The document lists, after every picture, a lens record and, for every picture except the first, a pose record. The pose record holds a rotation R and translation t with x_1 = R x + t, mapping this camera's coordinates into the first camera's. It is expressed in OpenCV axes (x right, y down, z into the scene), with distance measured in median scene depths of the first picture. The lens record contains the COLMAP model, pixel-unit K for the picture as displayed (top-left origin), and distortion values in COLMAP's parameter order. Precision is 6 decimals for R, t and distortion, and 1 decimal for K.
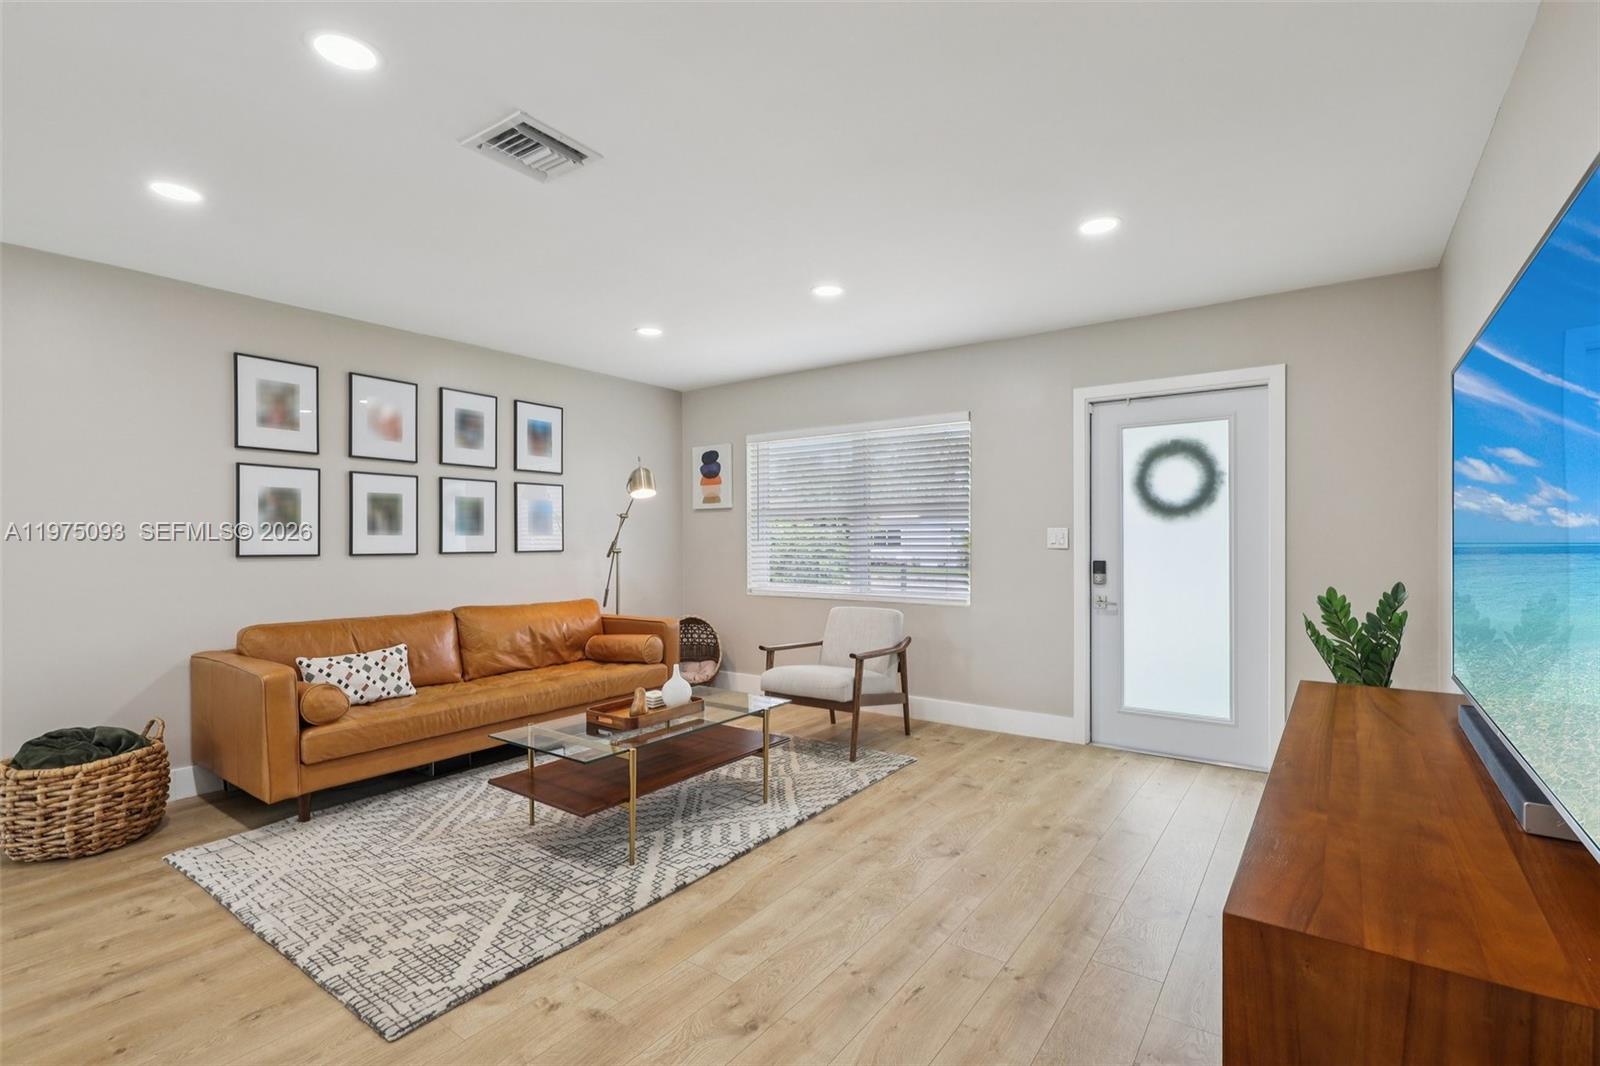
lens RADIAL K [[732.3, 0, 808.4], [0, 732.3, 541.5], [0, 0, 1]] dist [0.003256, -0.000691]
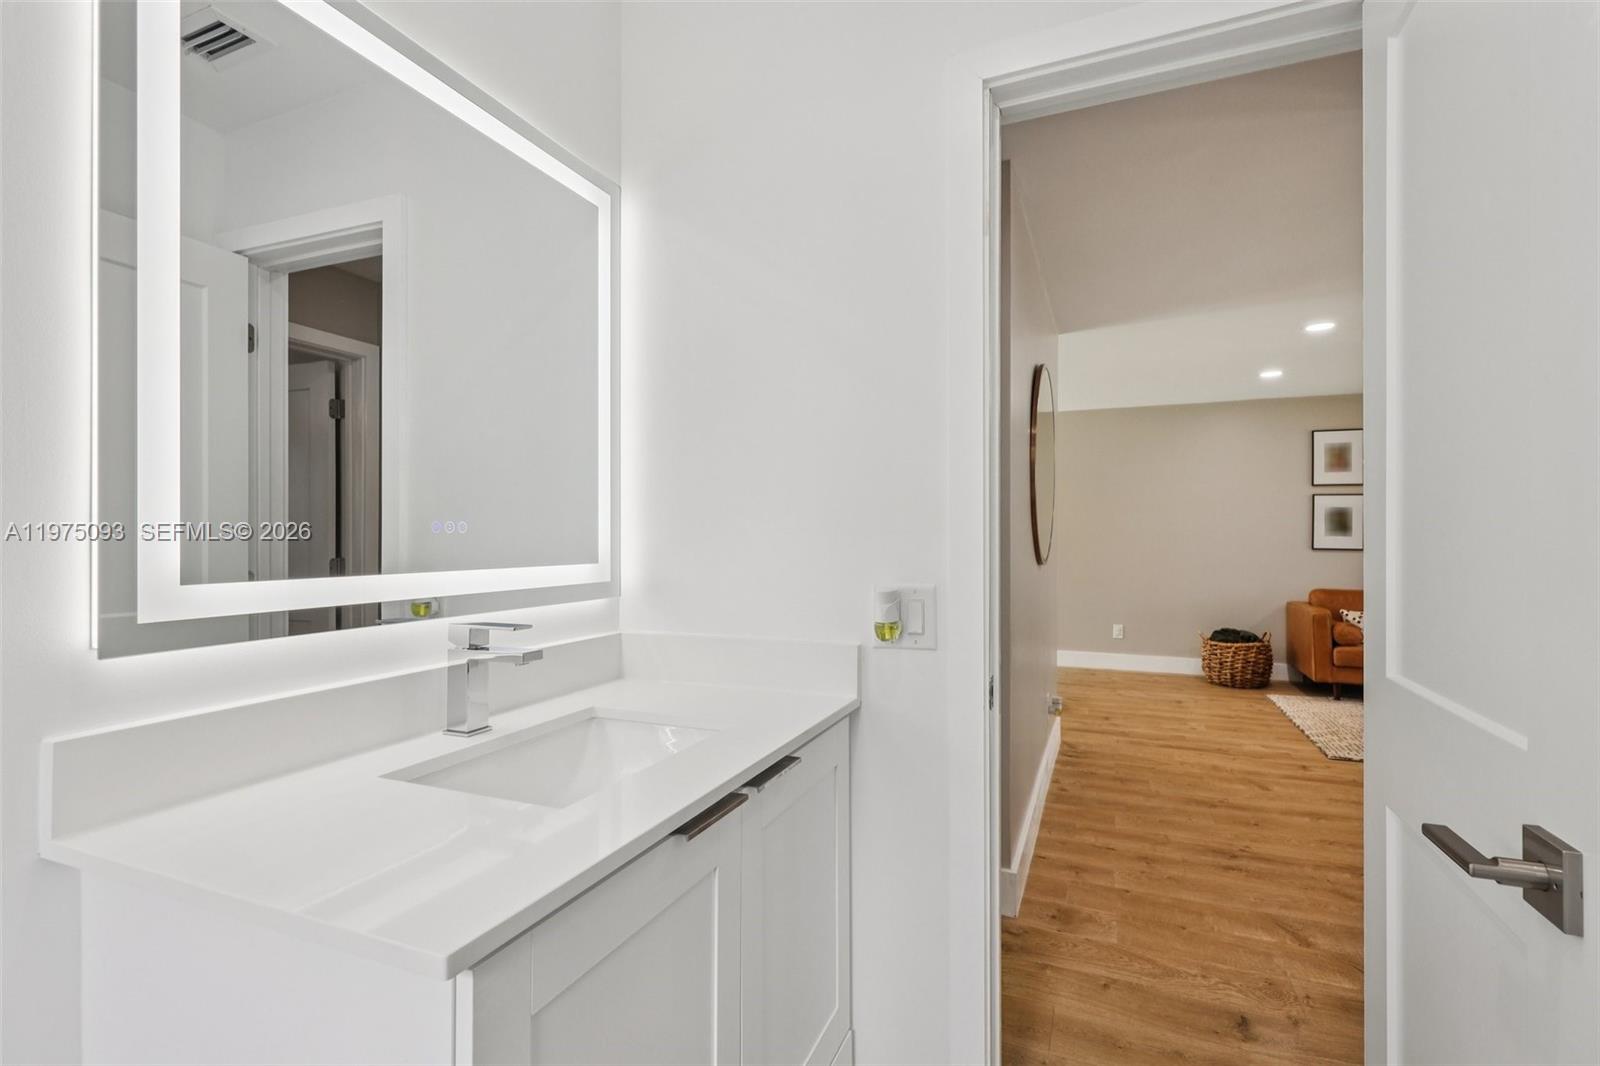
lens RADIAL K [[732.3, 0, 803.7], [0, 732.3, 534.7], [0, 0, 1]] dist [0.003256, -0.000691]
pose [[0.221918, 0.004224, -0.975056, 0.758471], [-0.012101, 0.999926, 0.001577, -0.001189], [0.974990, 0.011450, 0.221953, -0.652819]]
